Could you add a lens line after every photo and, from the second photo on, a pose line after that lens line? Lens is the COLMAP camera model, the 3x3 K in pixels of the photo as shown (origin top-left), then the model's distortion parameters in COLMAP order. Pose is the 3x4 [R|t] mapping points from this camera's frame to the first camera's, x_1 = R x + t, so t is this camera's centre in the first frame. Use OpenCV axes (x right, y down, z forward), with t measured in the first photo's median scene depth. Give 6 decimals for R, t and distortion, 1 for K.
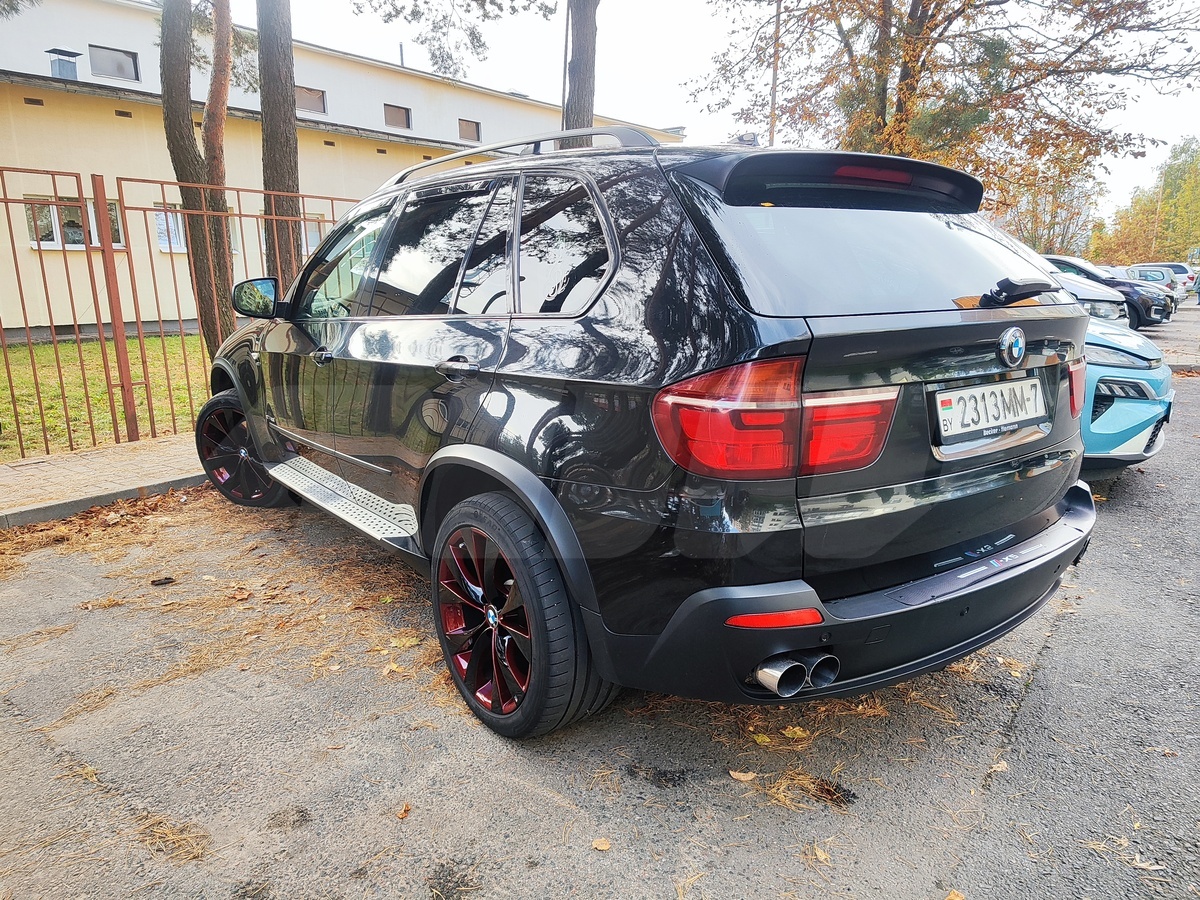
lens RADIAL K [[794.5, 0, 601.0], [0, 794.5, 451.5], [0, 0, 1]] dist [0.000161, 0.000098]
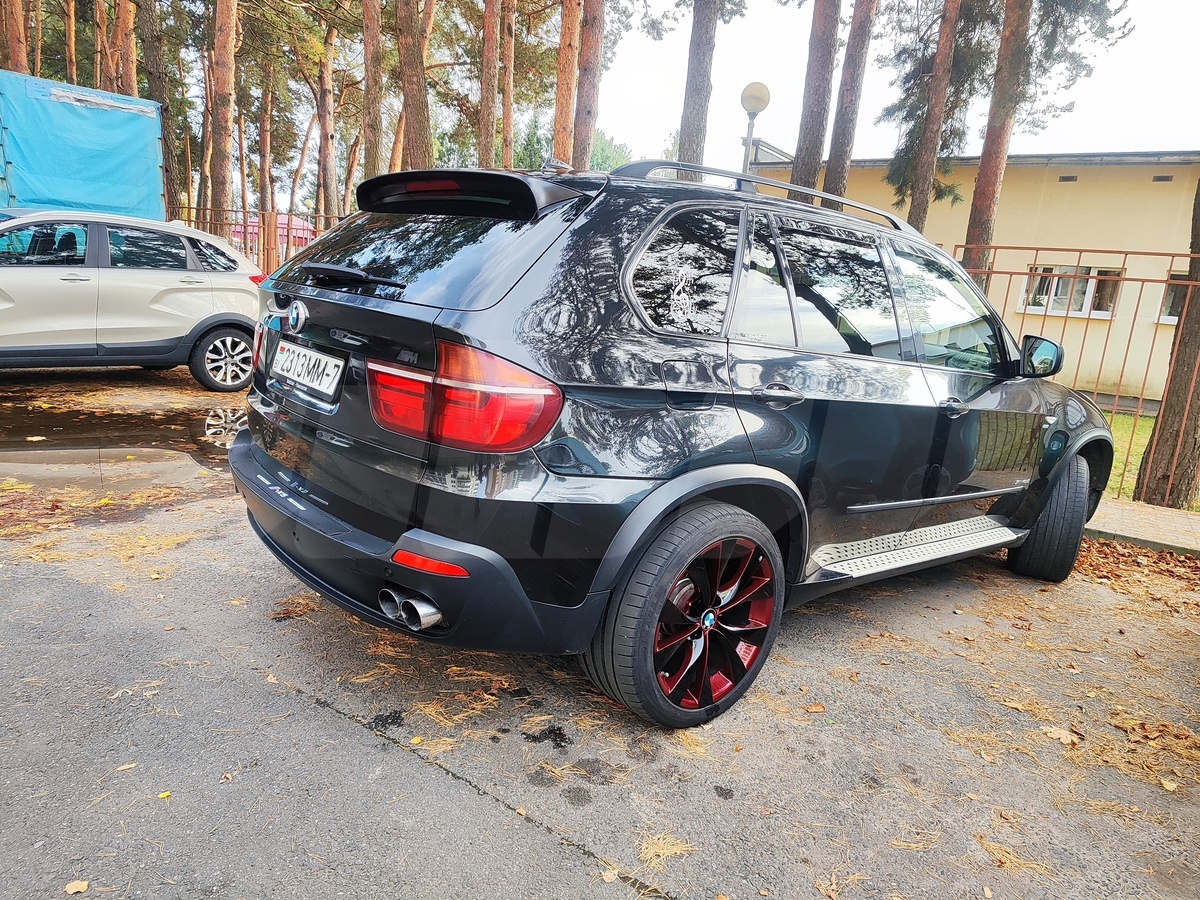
lens RADIAL K [[794.5, 0, 599.7], [0, 794.5, 451.8], [0, 0, 1]] dist [0.000161, 0.000098]
pose [[0.061300, 0.206574, -0.976509, 1.685779], [-0.317541, 0.931554, 0.177131, -0.285447], [0.946261, 0.299224, 0.122700, 1.283223]]
